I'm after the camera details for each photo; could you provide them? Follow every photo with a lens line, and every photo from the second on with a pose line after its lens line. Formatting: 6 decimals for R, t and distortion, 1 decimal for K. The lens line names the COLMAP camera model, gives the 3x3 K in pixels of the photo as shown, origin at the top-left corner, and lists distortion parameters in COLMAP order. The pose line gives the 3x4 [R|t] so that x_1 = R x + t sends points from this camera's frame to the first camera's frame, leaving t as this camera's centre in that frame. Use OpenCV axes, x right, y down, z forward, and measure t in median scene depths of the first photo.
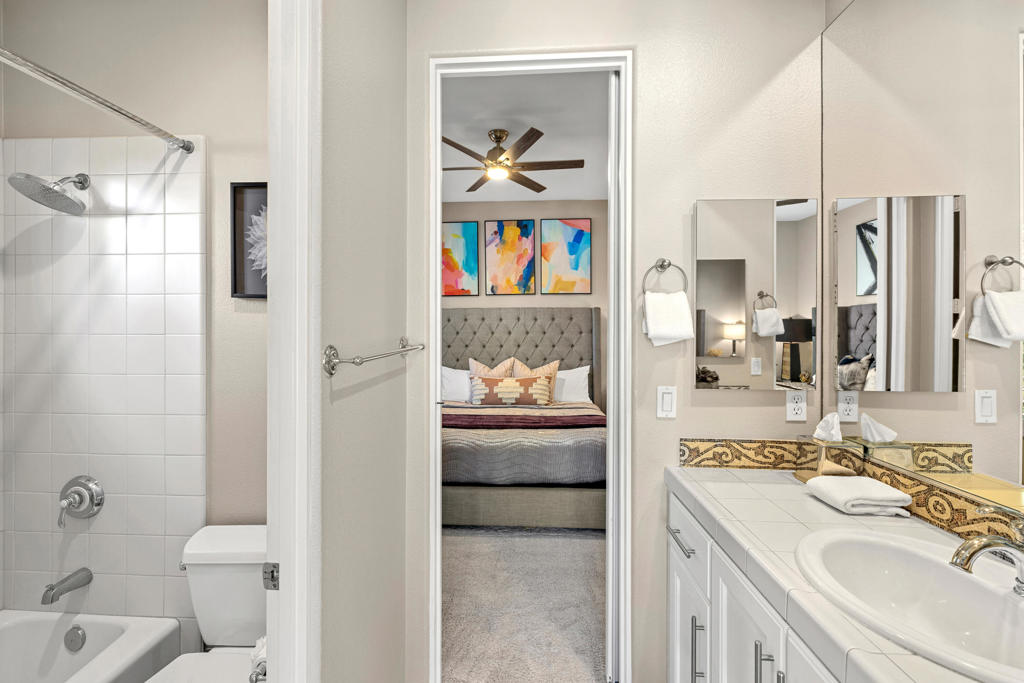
lens RADIAL K [[440.8, 0, 510.3], [0, 440.8, 331.4], [0, 0, 1]] dist [0.000355, 0.000073]
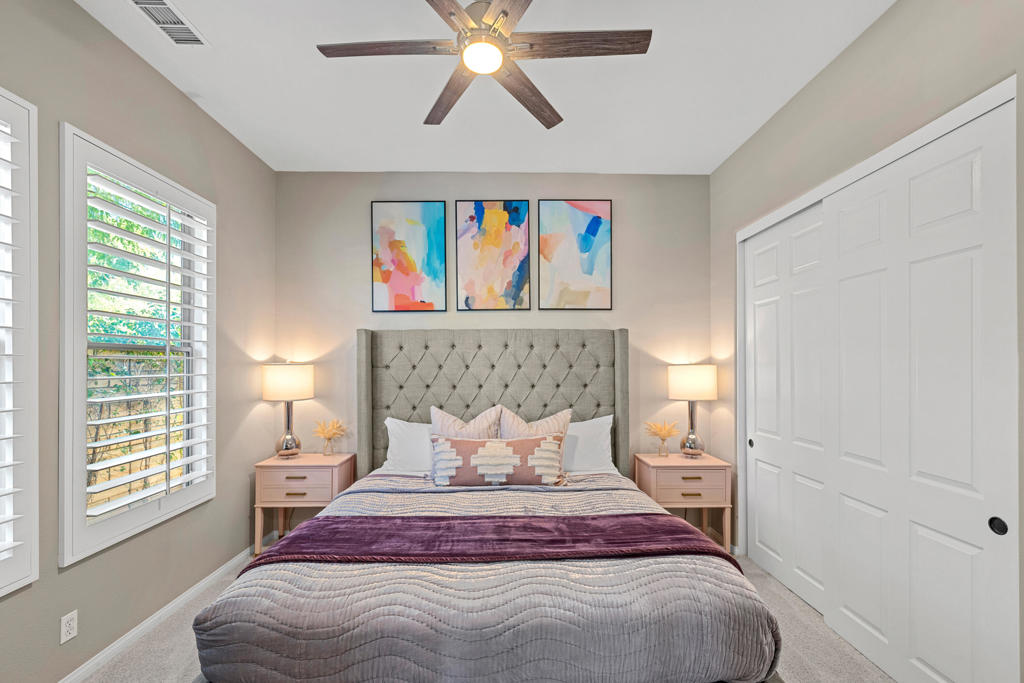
lens RADIAL K [[440.3, 0, 512.3], [0, 440.3, 360.5], [0, 0, 1]] dist [0.001174, 0.000105]
pose [[0.997301, 0.000591, 0.073417, -0.020947], [0.000032, 0.999964, -0.008480, -0.000353], [-0.073419, 0.008460, 0.997265, 0.329226]]
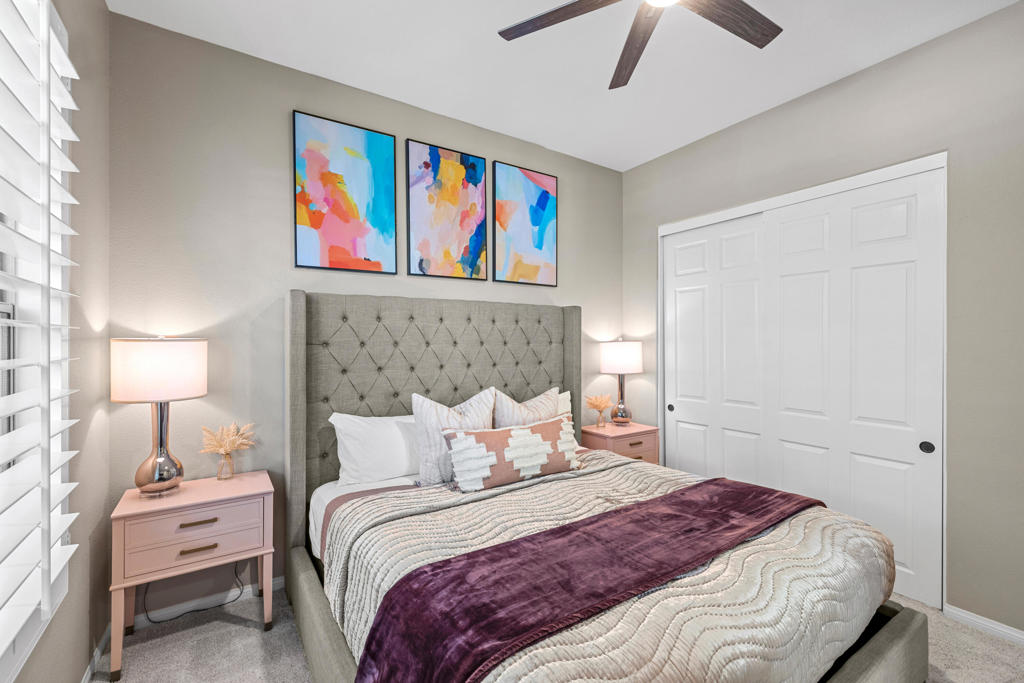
lens RADIAL K [[433.8, 0, 507.7], [0, 433.8, 341.0], [0, 0, 1]] dist [0.001386, 0.000542]
pose [[0.803190, 0.001399, 0.595721, -0.282266], [-0.000397, 0.999998, -0.001812, 0.001051], [-0.595722, 0.001219, 0.803189, 0.501721]]
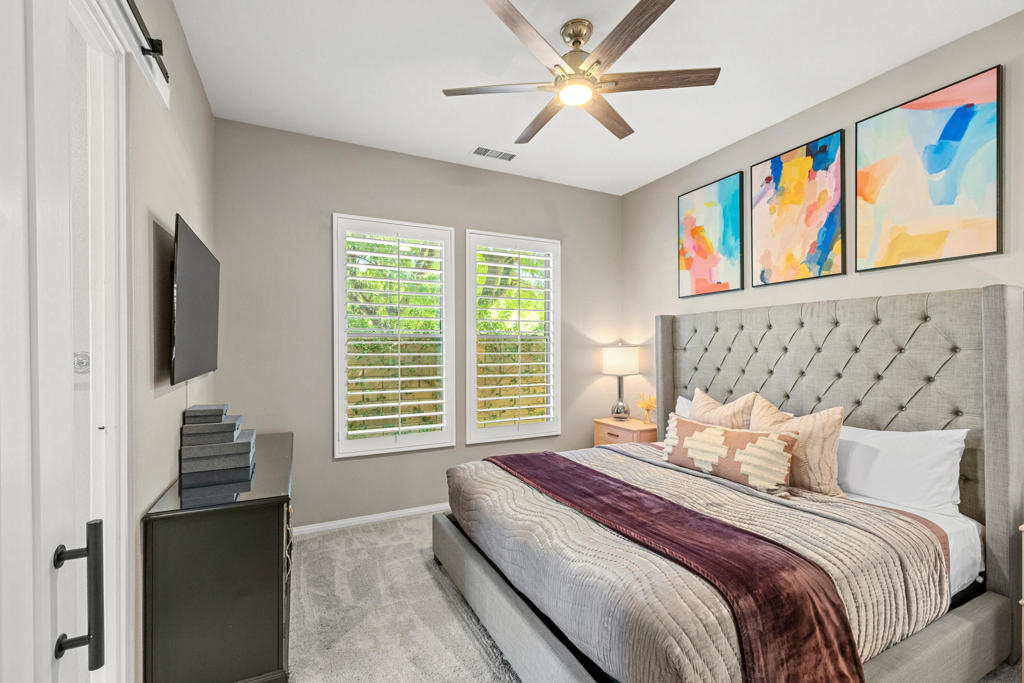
lens RADIAL K [[441.3, 0, 506.0], [0, 441.3, 348.1], [0, 0, 1]] dist [0.001309, 0.000389]
pose [[0.482963, 0.001492, -0.875639, 0.319829], [-0.001317, 0.999999, 0.000978, 0.001636], [0.875640, 0.000680, 0.482965, 0.412315]]
